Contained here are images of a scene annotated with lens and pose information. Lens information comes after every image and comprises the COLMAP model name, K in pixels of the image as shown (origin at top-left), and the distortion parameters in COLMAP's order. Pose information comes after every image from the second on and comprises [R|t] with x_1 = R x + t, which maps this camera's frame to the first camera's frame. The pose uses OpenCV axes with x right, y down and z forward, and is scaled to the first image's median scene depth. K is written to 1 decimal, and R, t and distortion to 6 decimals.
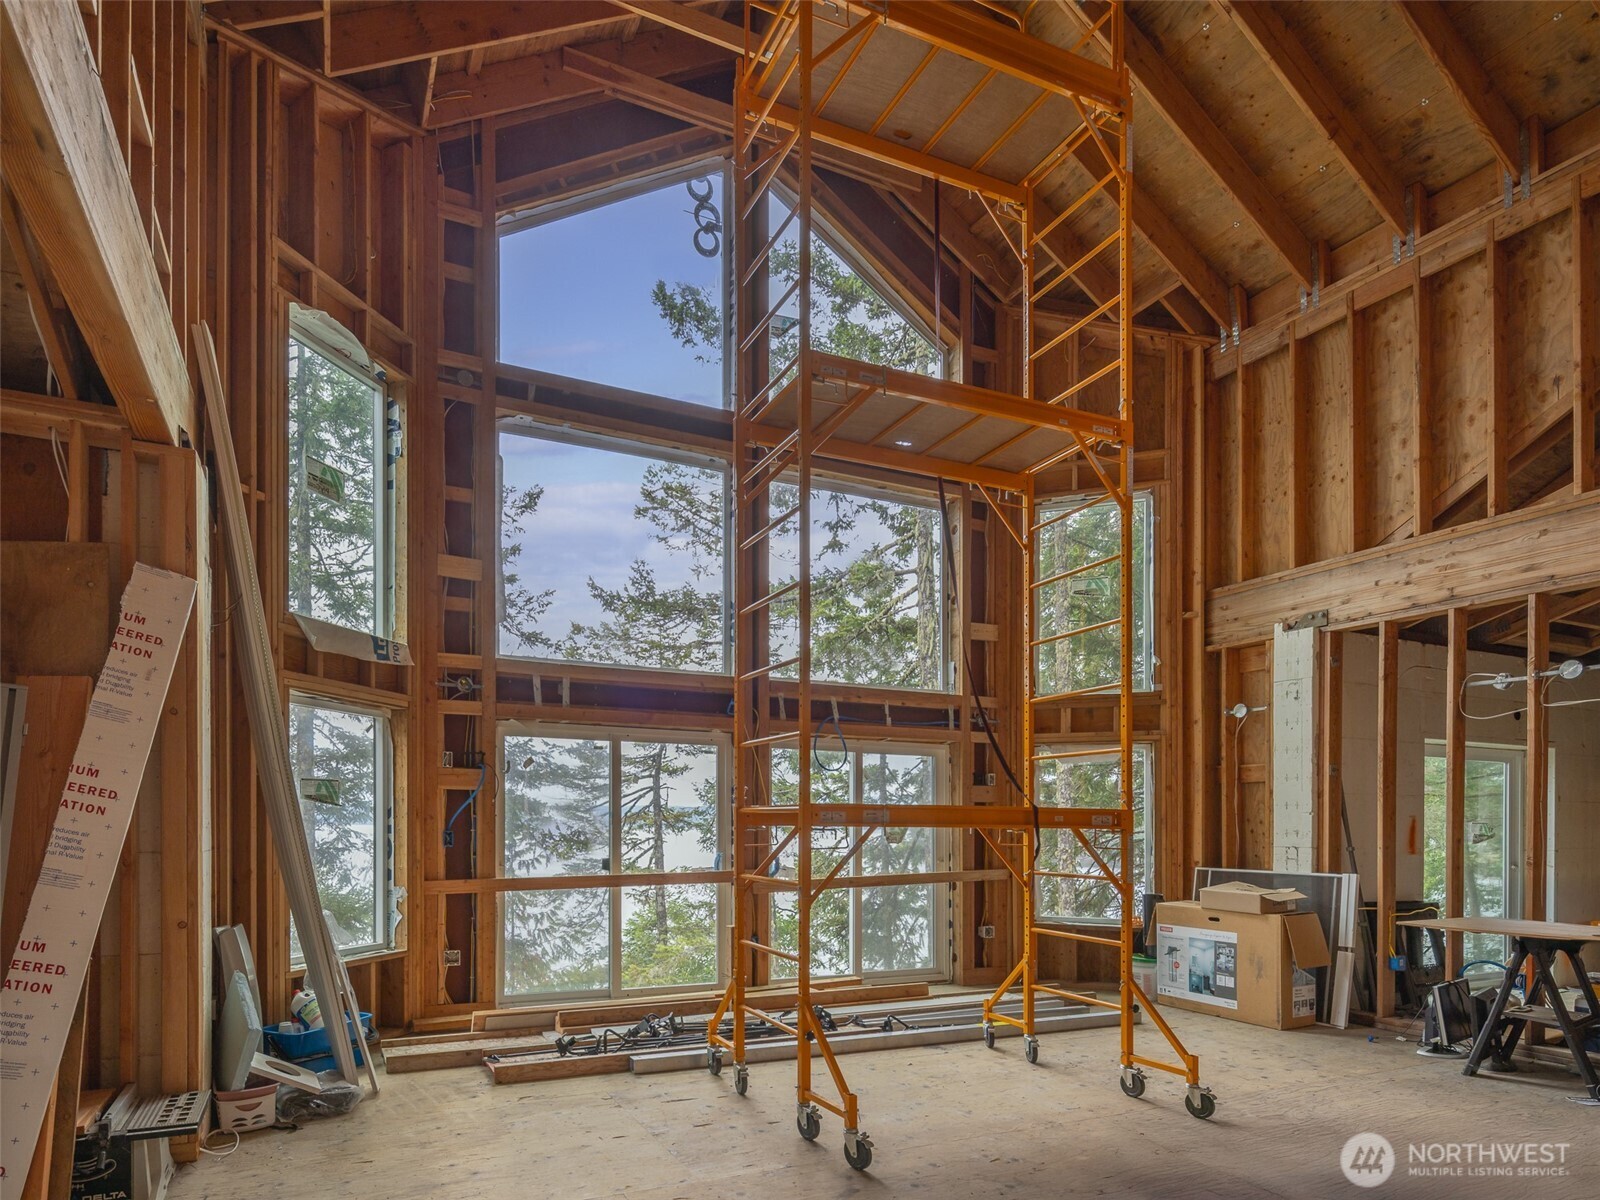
lens RADIAL K [[927.8, 0, 800.0], [0, 927.8, 600.0], [0, 0, 1]] dist [0.000010, -0.000124]
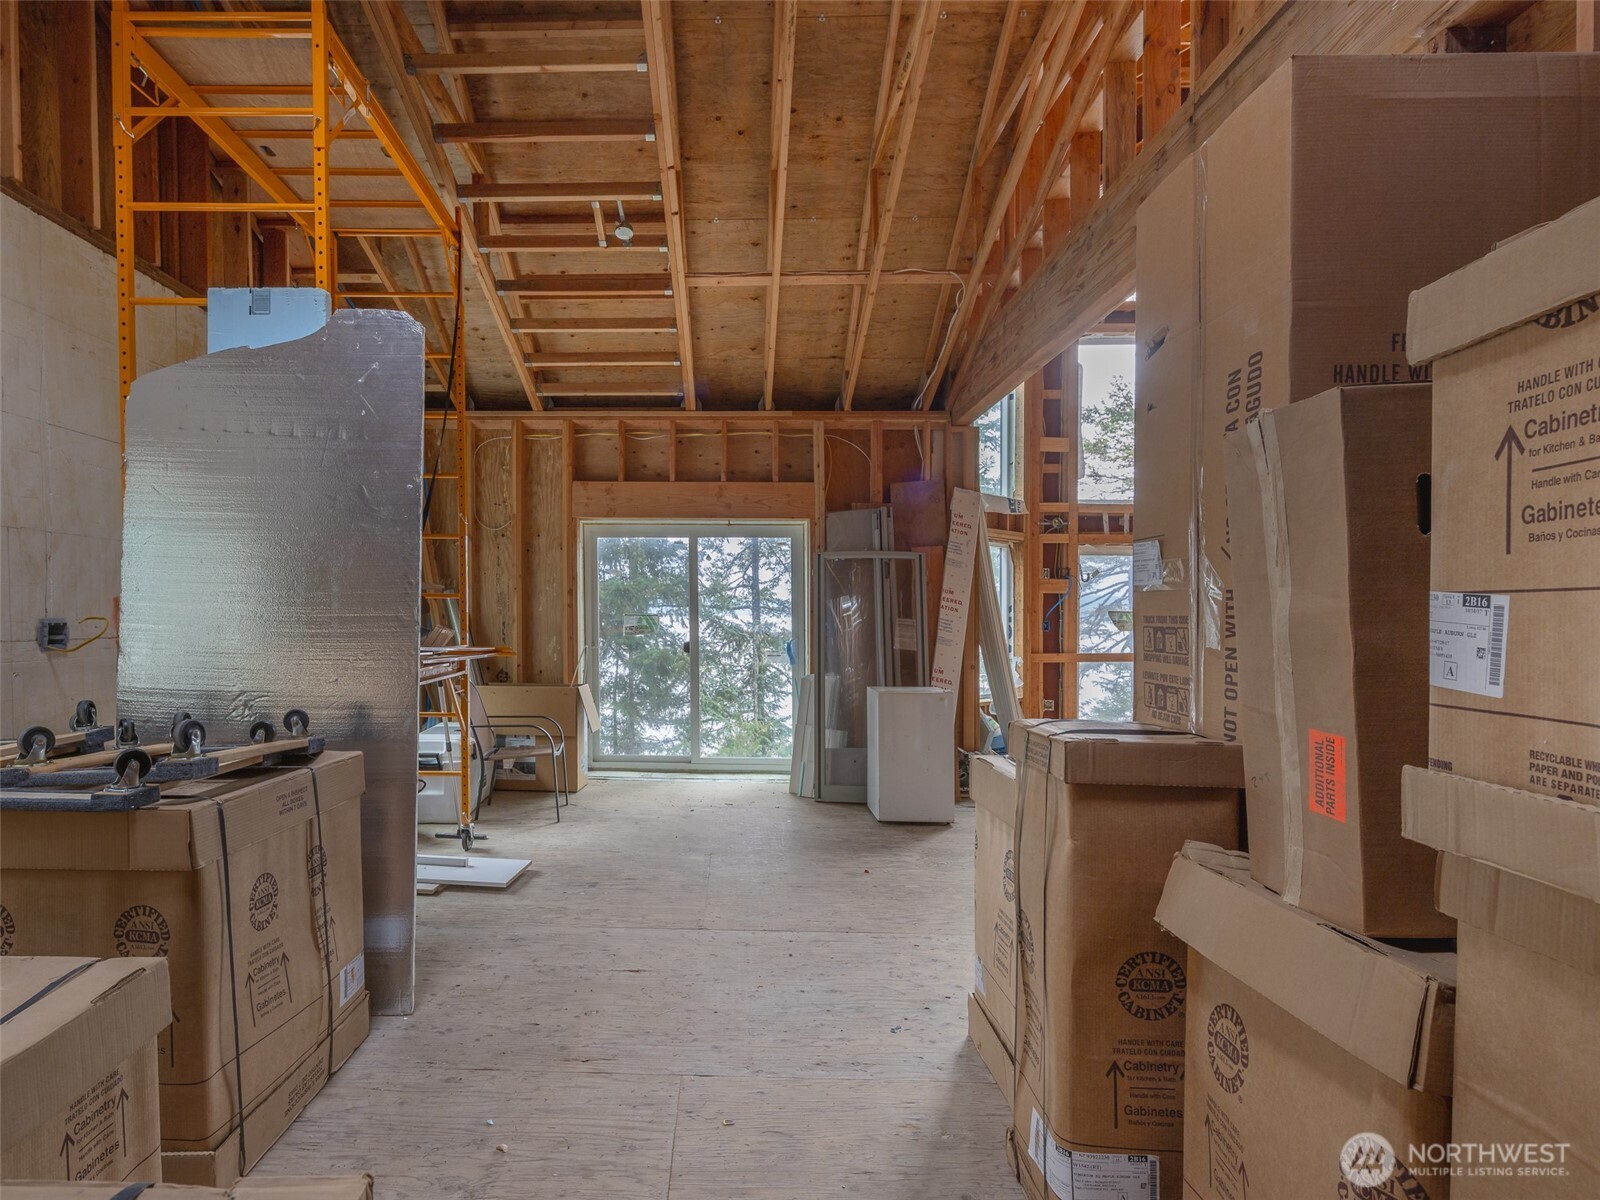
lens RADIAL K [[927.8, 0, 800.0], [0, 927.8, 600.0], [0, 0, 1]] dist [0.000010, -0.000124]
pose [[0.890284, -0.016488, -0.455107, -0.059483], [0.114356, 0.975418, 0.188366, -0.109229], [0.440814, -0.219743, 0.870285, -0.461682]]
